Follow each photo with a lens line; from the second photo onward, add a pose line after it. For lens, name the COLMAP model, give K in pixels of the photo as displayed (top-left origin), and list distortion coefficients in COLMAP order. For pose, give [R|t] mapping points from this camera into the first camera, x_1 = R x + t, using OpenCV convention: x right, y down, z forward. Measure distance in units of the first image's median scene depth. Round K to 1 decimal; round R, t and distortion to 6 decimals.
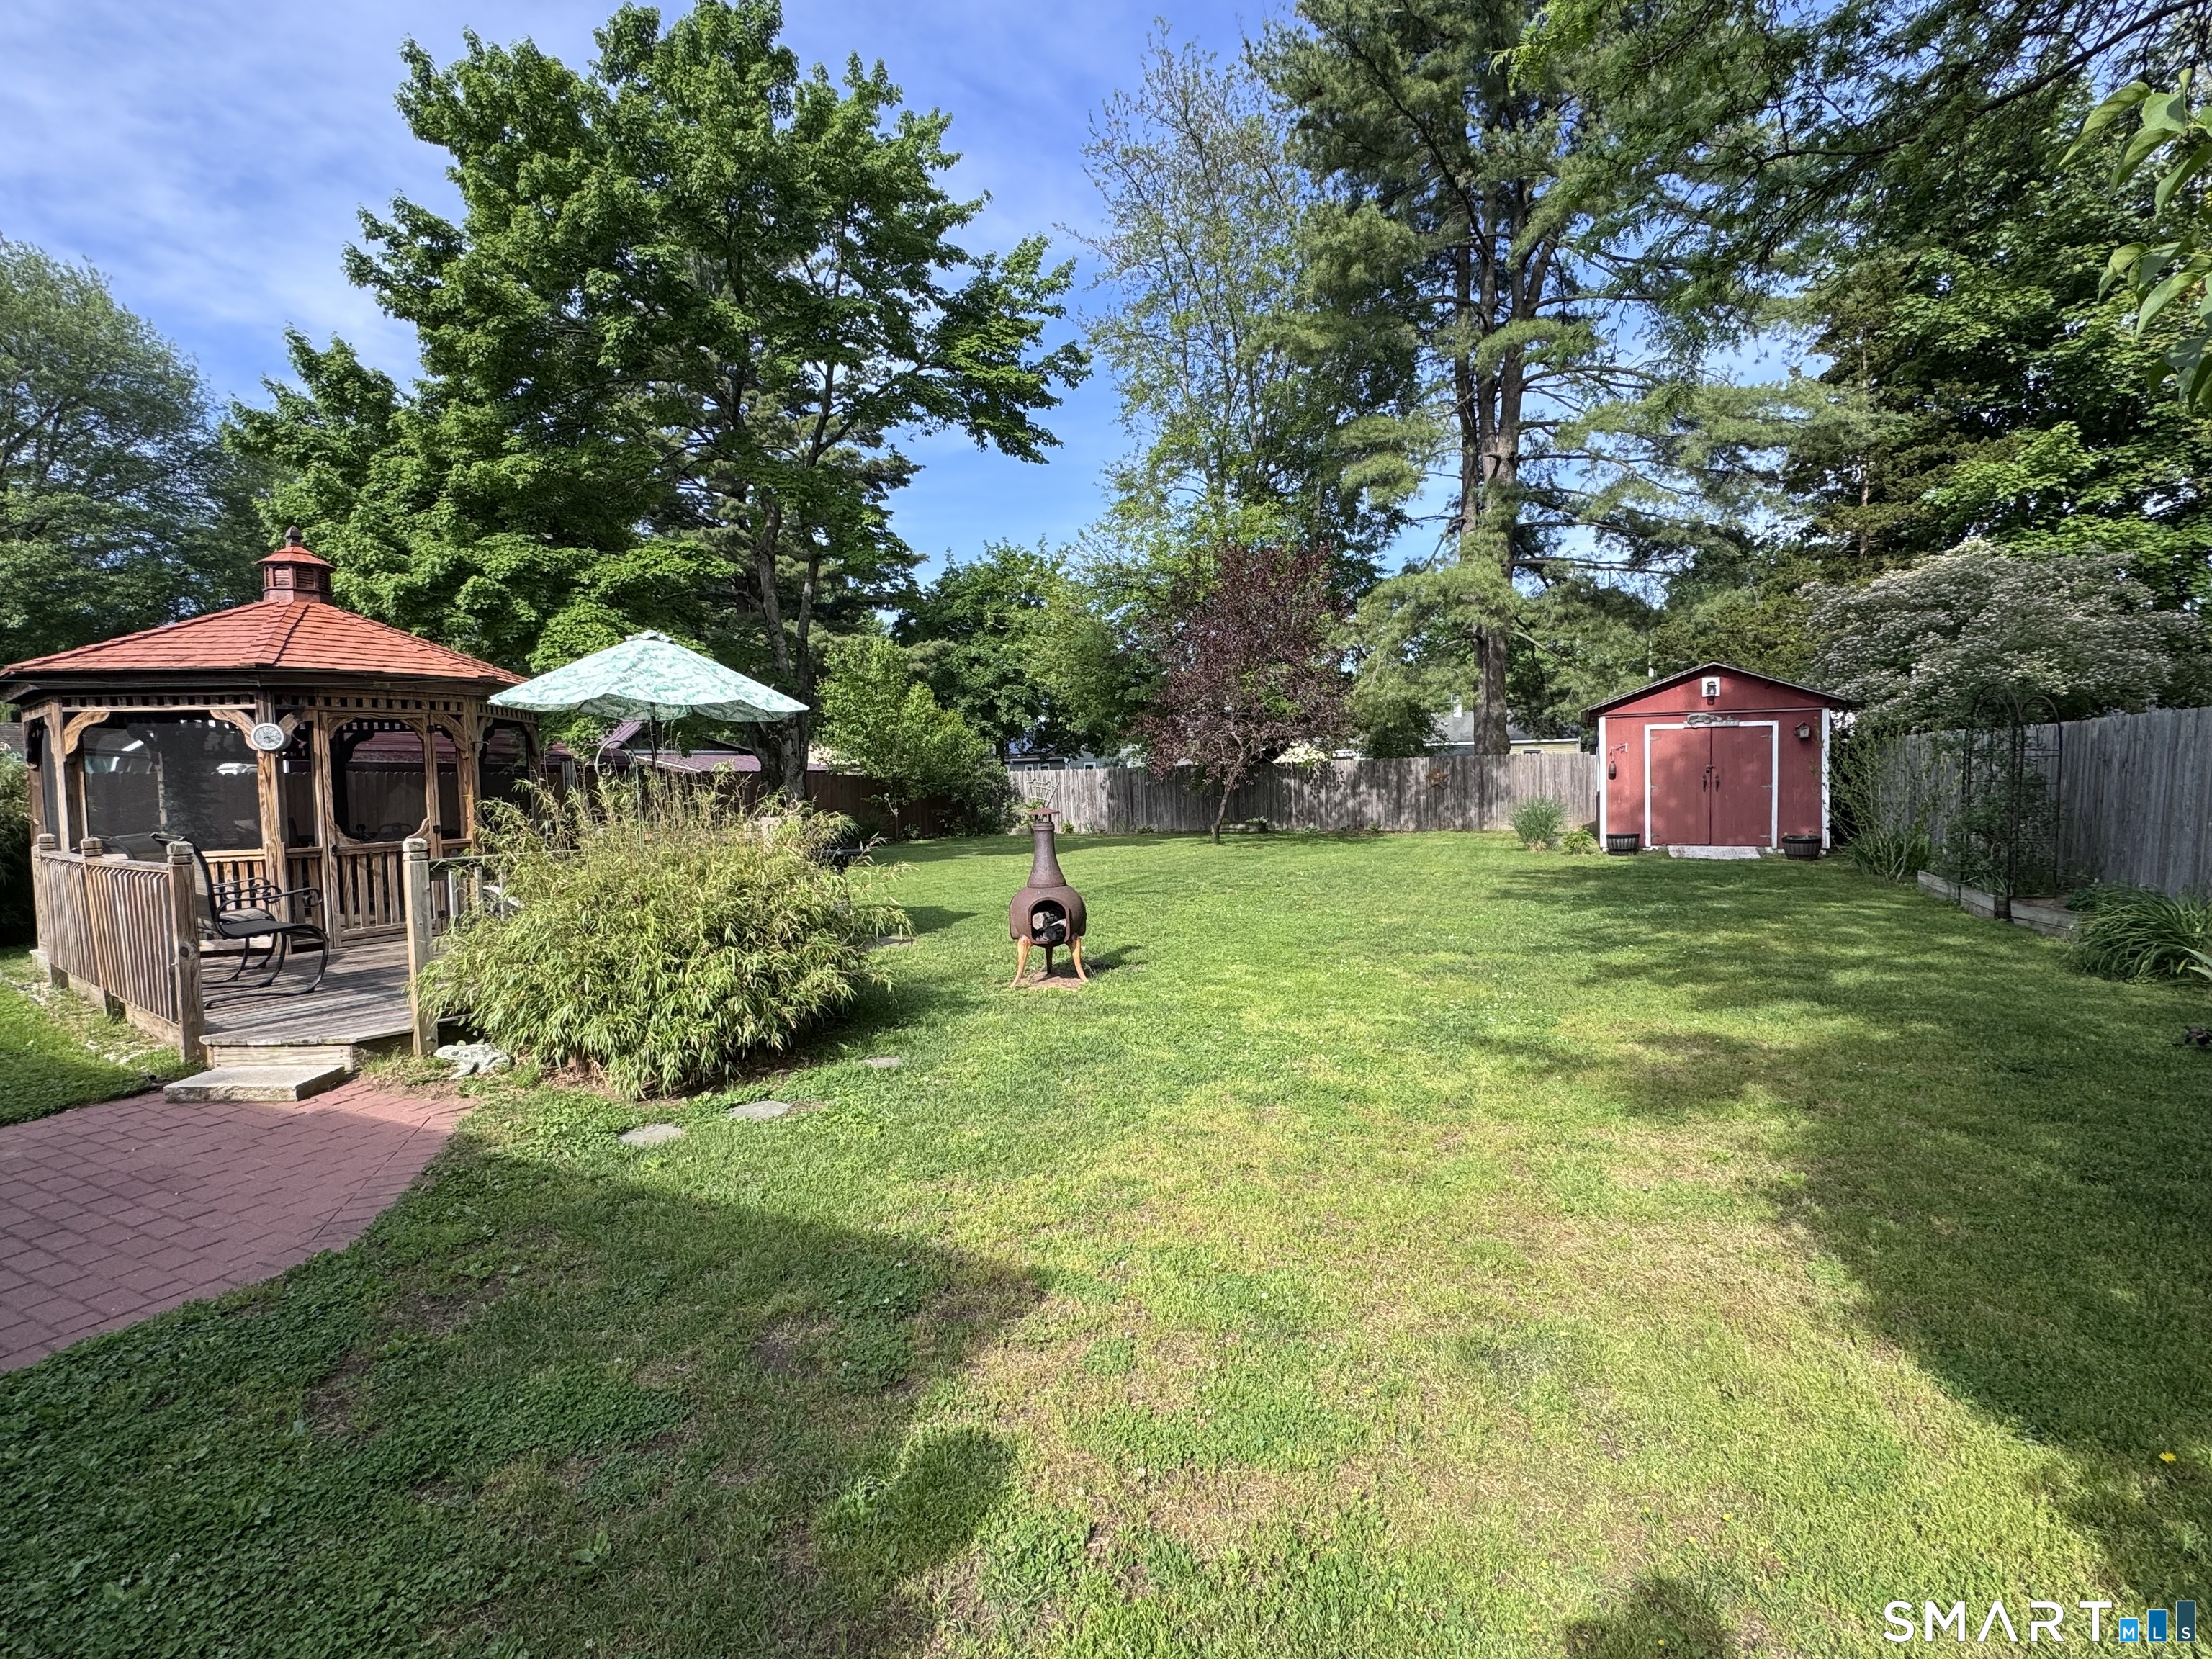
lens RADIAL K [[1044.8, 0, 1102.8], [0, 1044.8, 824.3], [0, 0, 1]] dist [-0.001162, -0.000480]
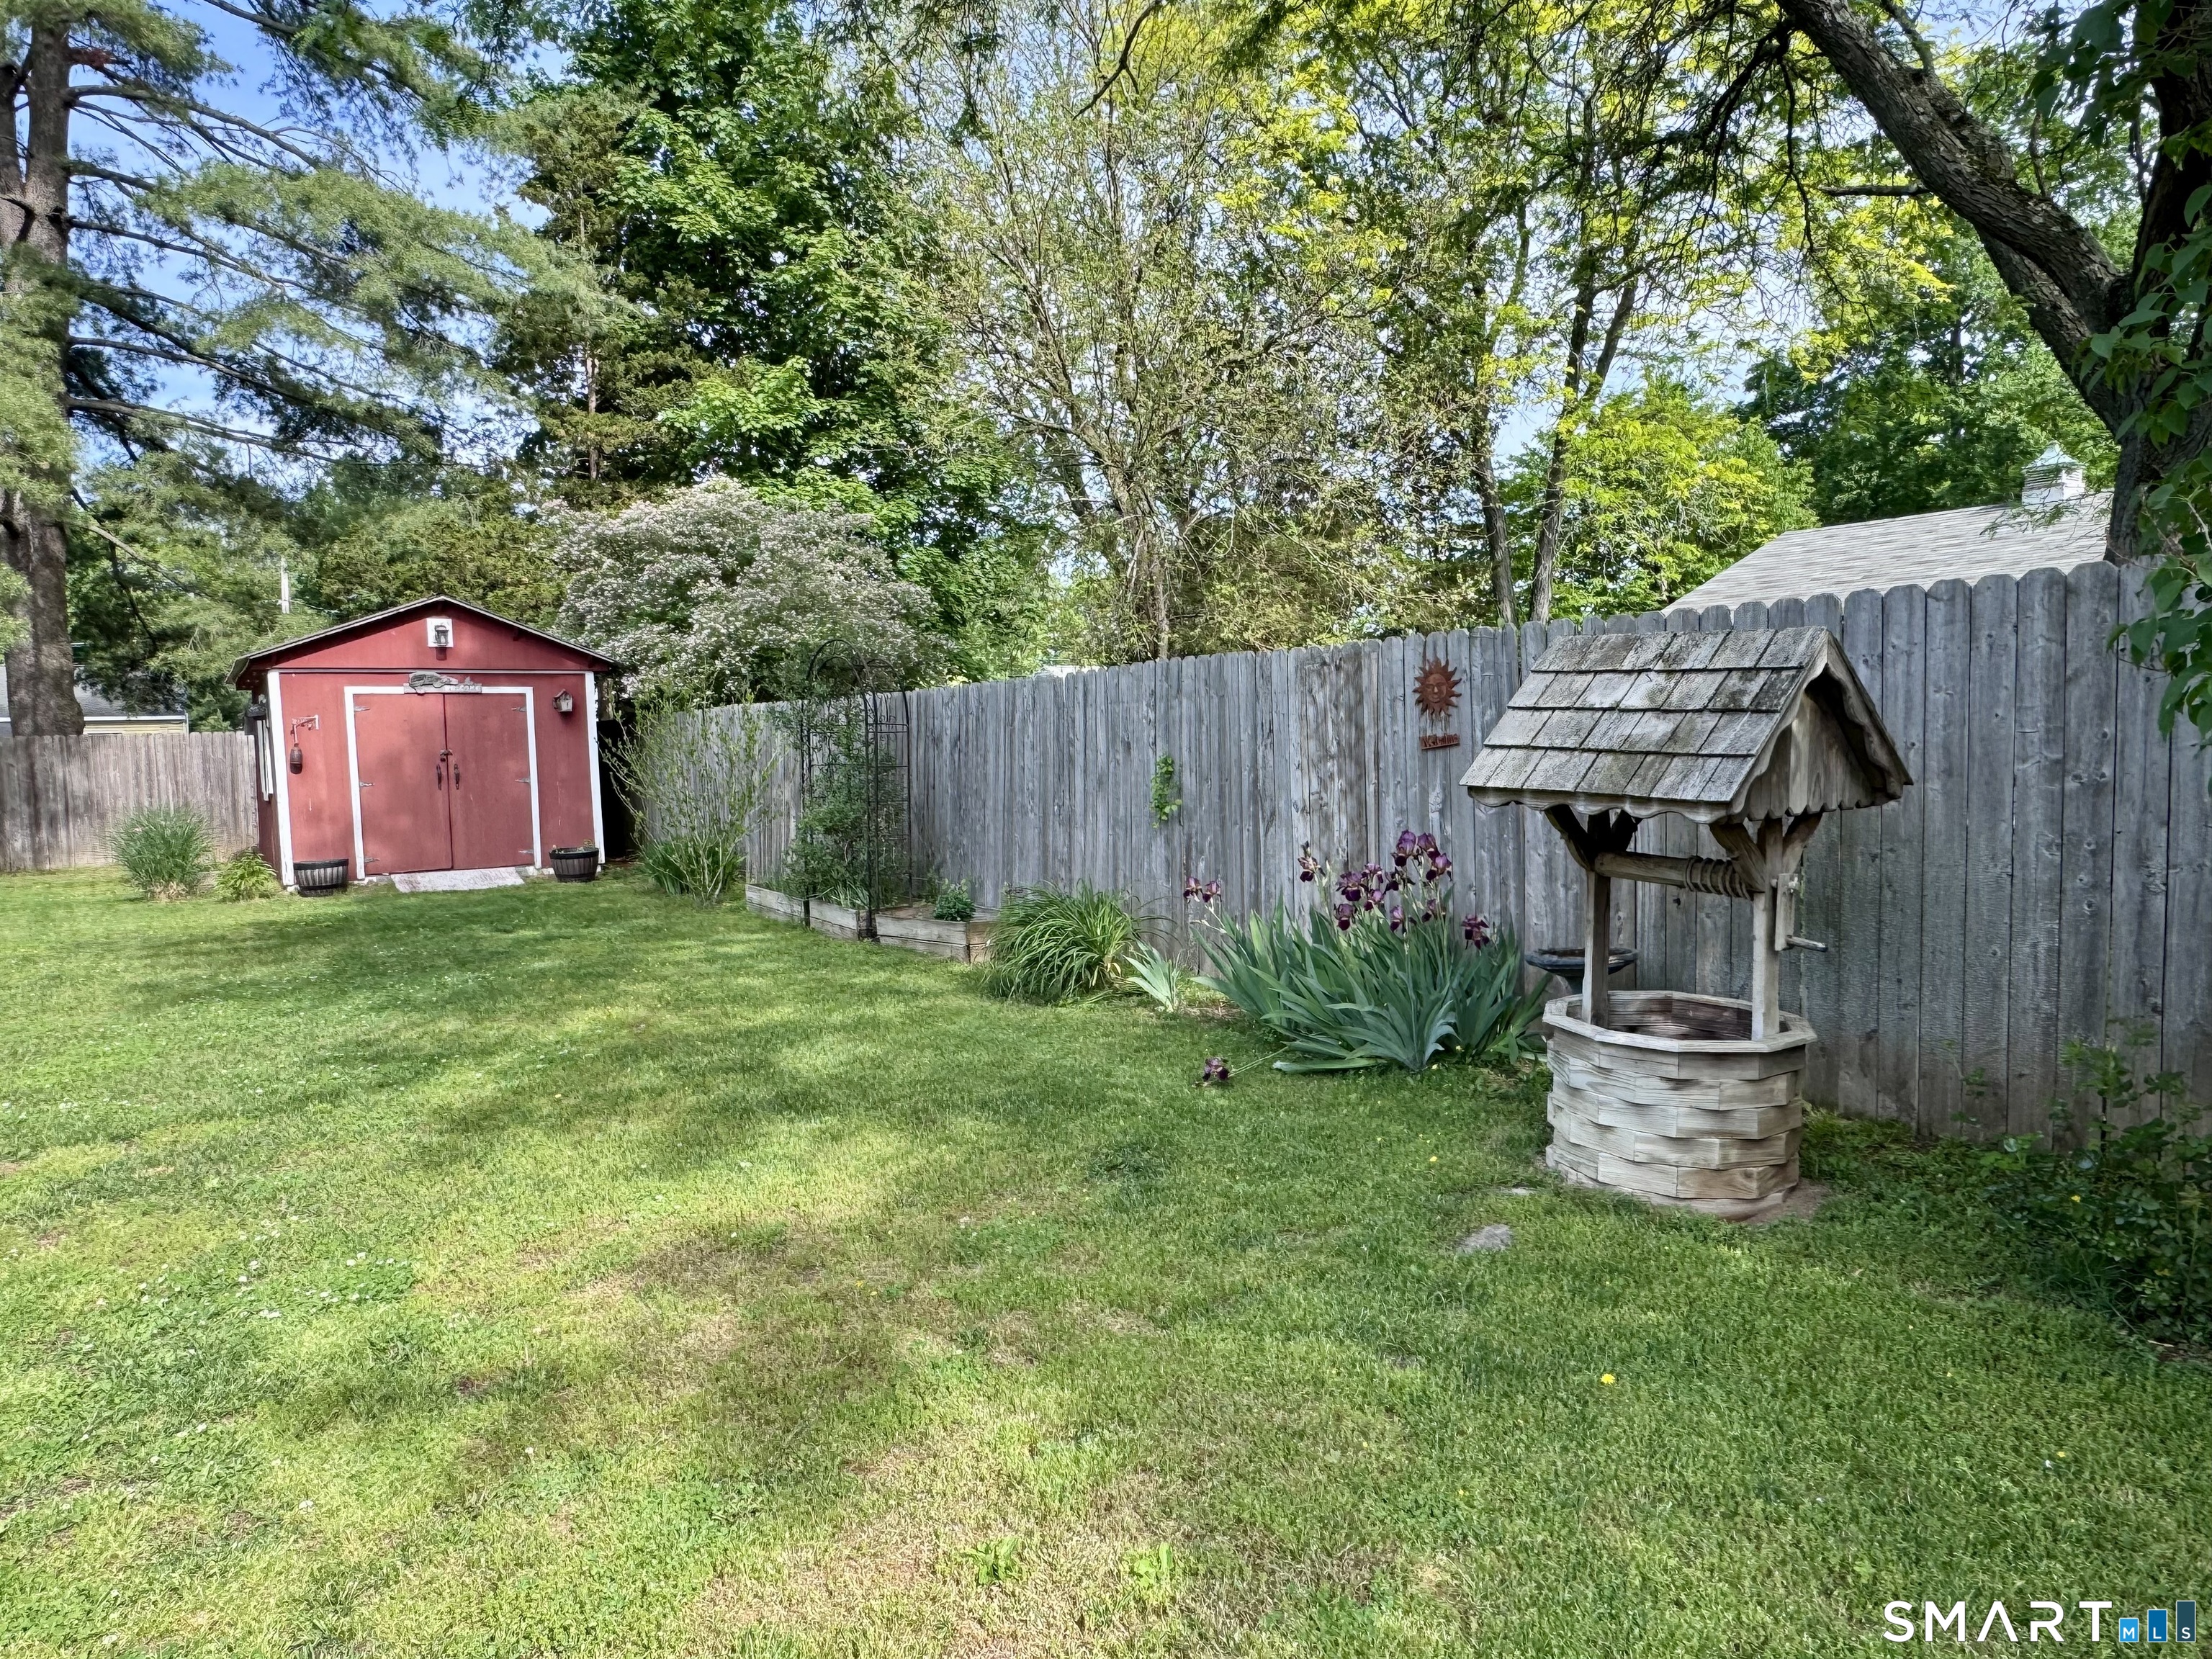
lens RADIAL K [[1454.5, 0, 1112.6], [0, 1454.5, 824.2], [0, 0, 1]] dist [-0.006687, 0.006885]
pose [[0.535290, -0.041515, 0.843648, 0.021180], [0.052638, 0.998490, 0.015736, -0.001395], [-0.843027, 0.035984, 0.536667, 0.124837]]
